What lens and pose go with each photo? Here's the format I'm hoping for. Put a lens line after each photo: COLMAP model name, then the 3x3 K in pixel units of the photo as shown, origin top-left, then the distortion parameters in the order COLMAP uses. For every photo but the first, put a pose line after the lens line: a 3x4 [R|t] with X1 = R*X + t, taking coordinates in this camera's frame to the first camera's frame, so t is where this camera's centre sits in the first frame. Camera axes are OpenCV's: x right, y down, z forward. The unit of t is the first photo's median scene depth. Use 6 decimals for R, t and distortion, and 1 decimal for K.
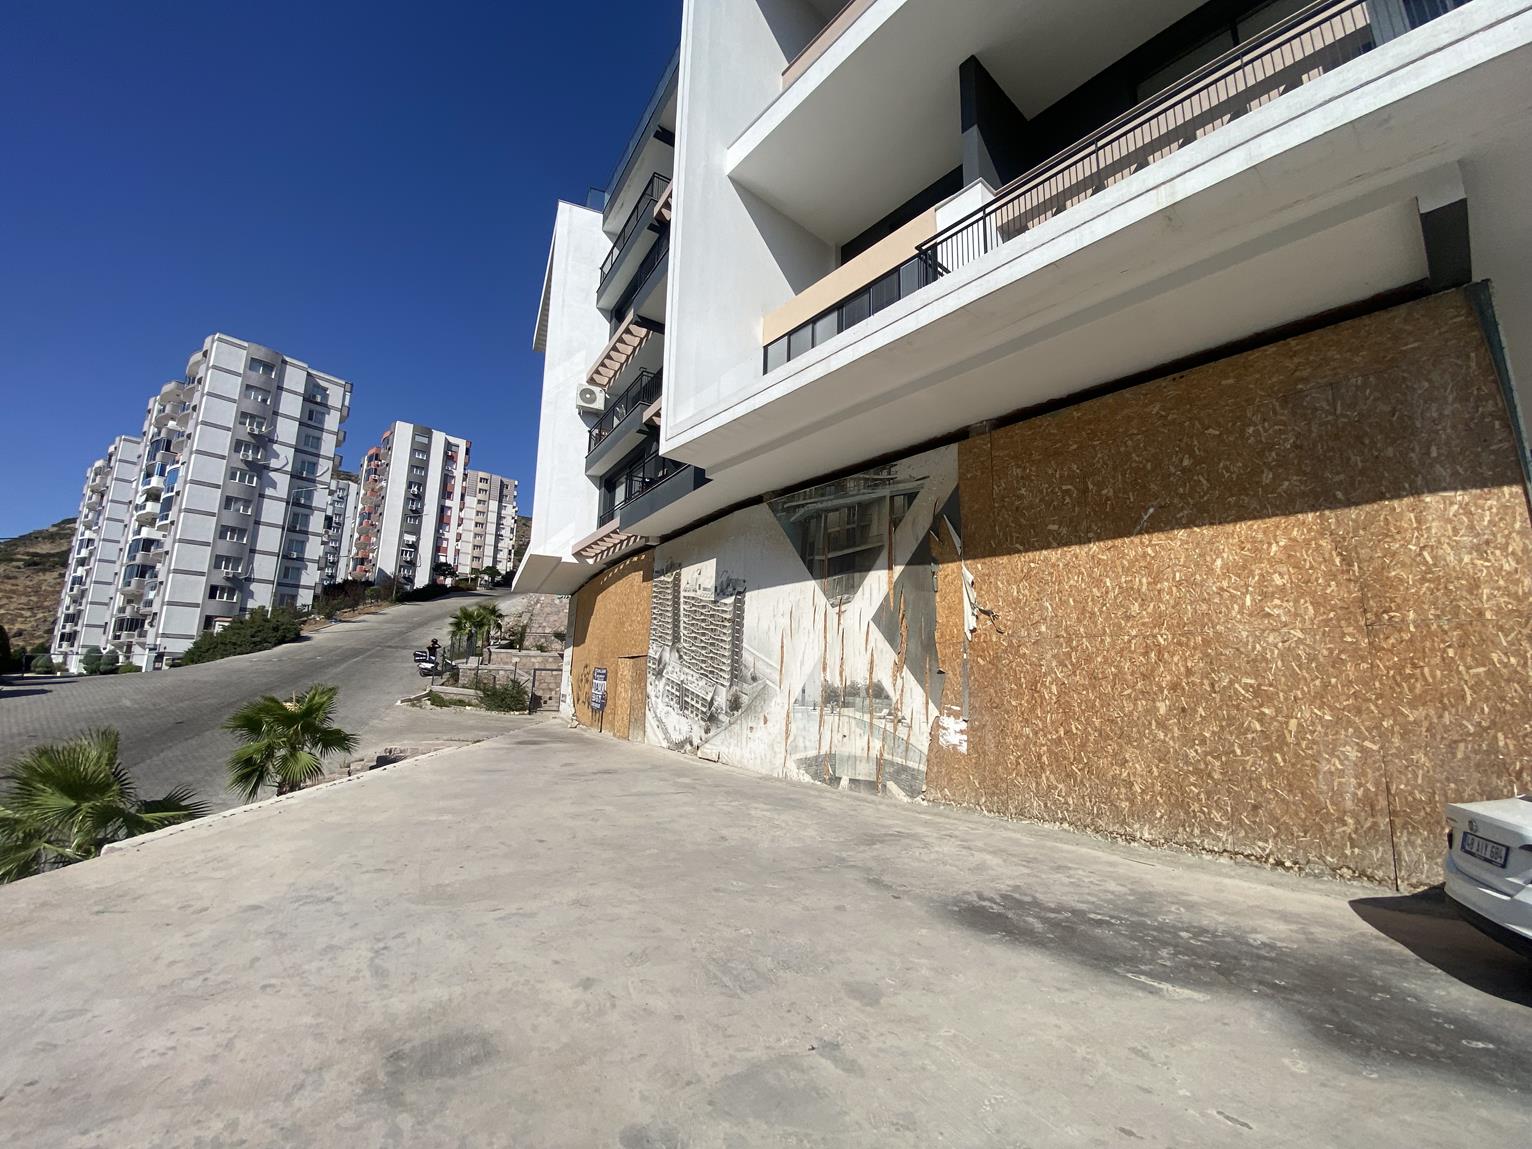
lens RADIAL K [[637.9, 0, 742.8], [0, 637.9, 581.7], [0, 0, 1]] dist [0.020656, -0.024408]
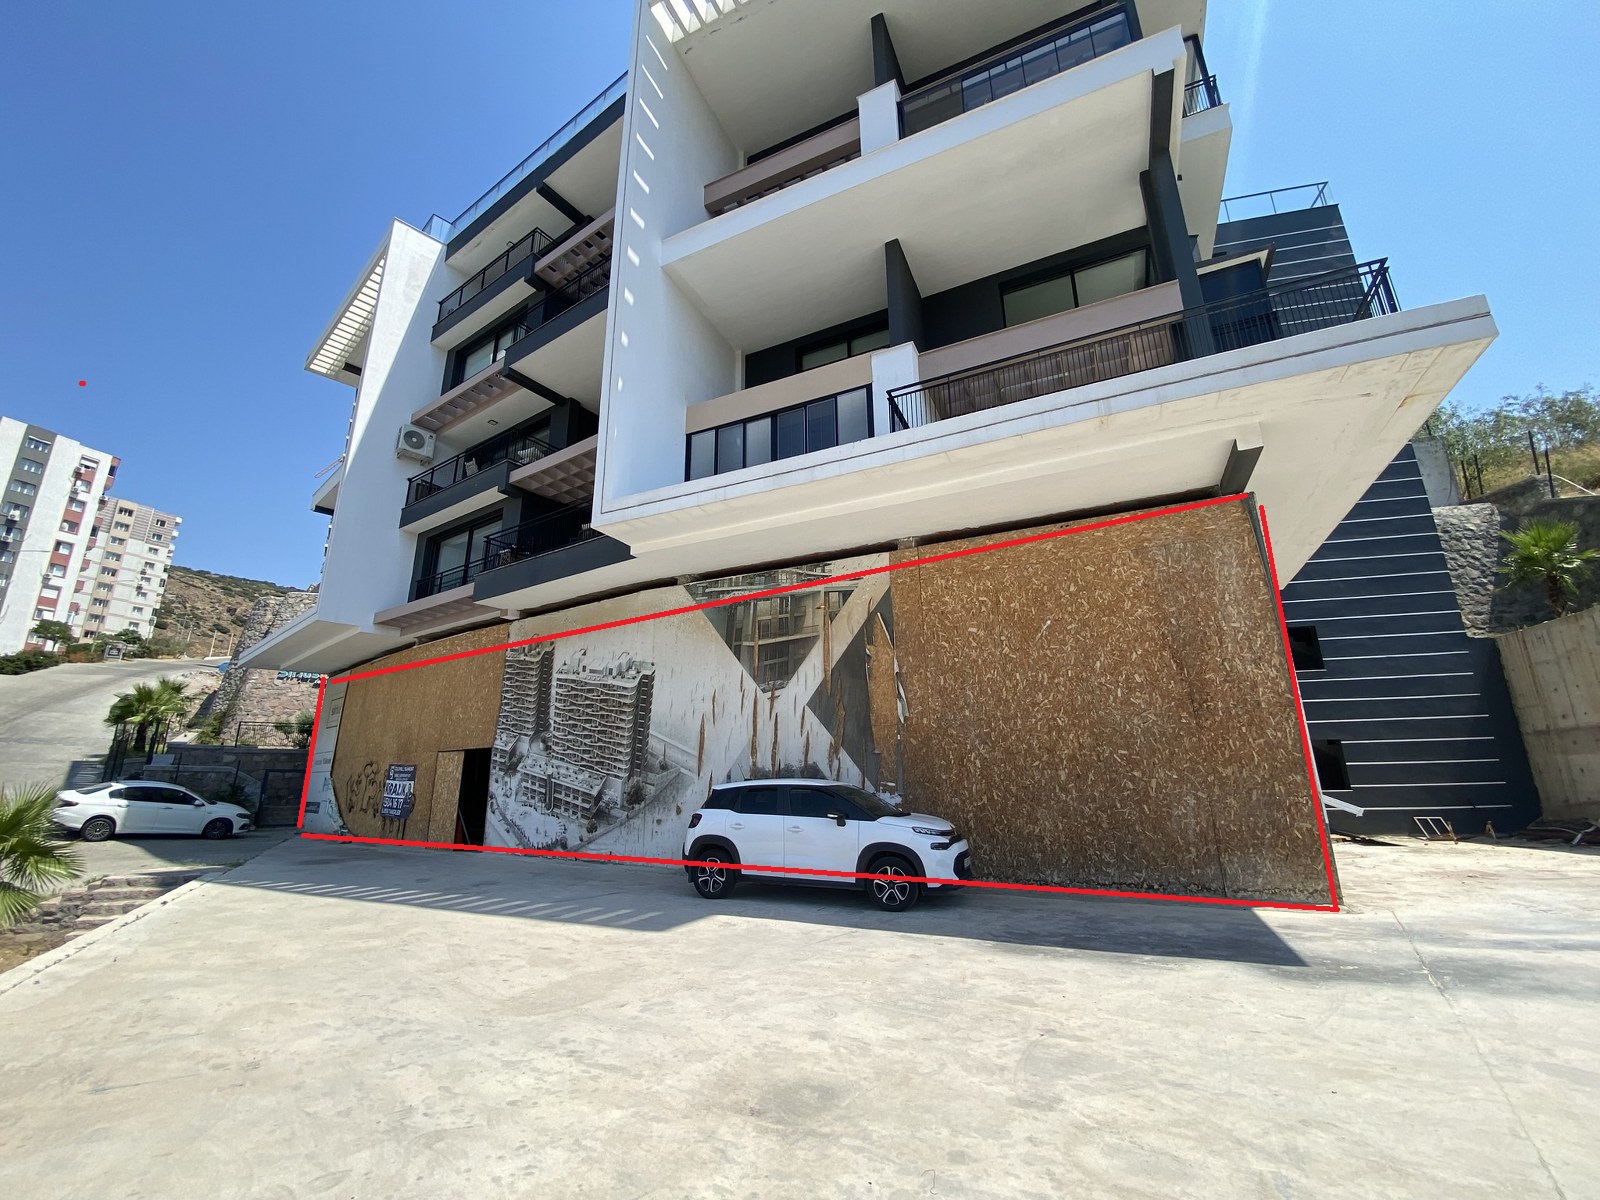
lens RADIAL K [[674.9, 0, 800.0], [0, 674.9, 600.0], [0, 0, 1]] dist [0.023786, -0.025686]
pose [[0.901872, 0.082881, 0.423977, -0.284385], [-0.036359, 0.992504, -0.116676, 0.016276], [-0.430470, 0.089811, 0.898126, -0.020352]]
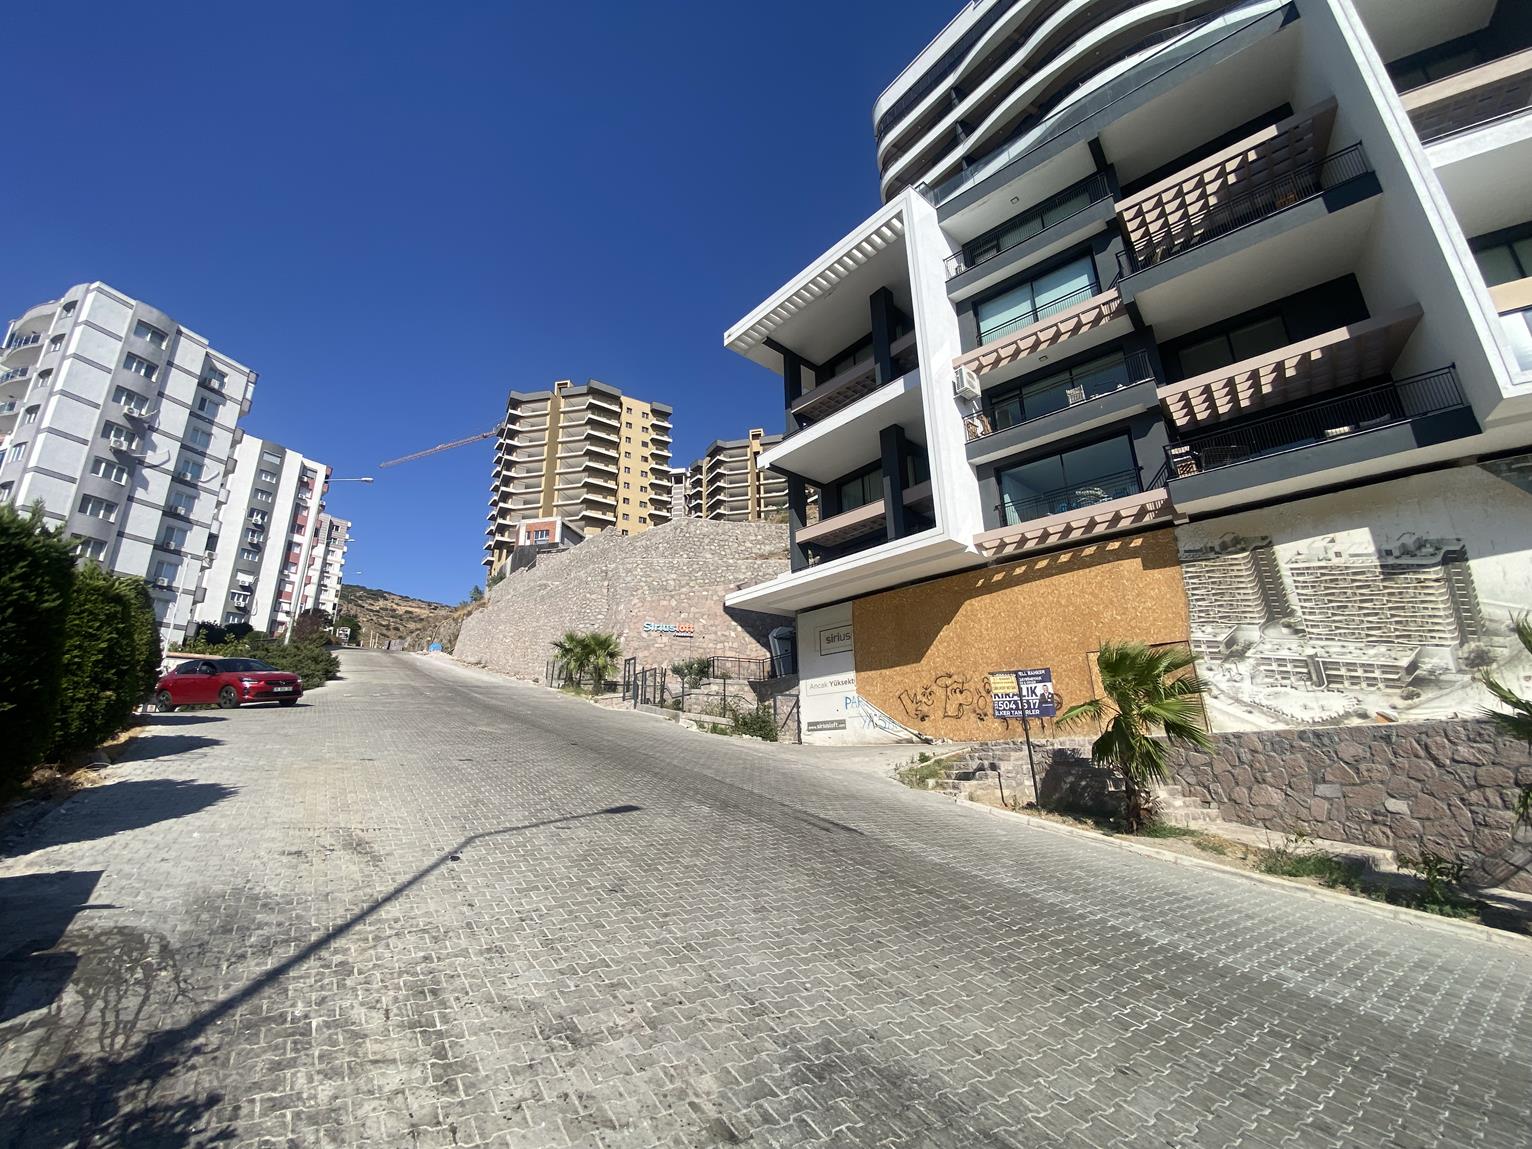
lens RADIAL K [[637.9, 0, 742.8], [0, 637.9, 581.7], [0, 0, 1]] dist [0.020656, -0.024408]
pose [[0.947860, 0.041846, 0.315929, -1.679388], [-0.005125, 0.993215, -0.116177, 0.226677], [-0.318647, 0.108500, 0.941643, 0.518002]]
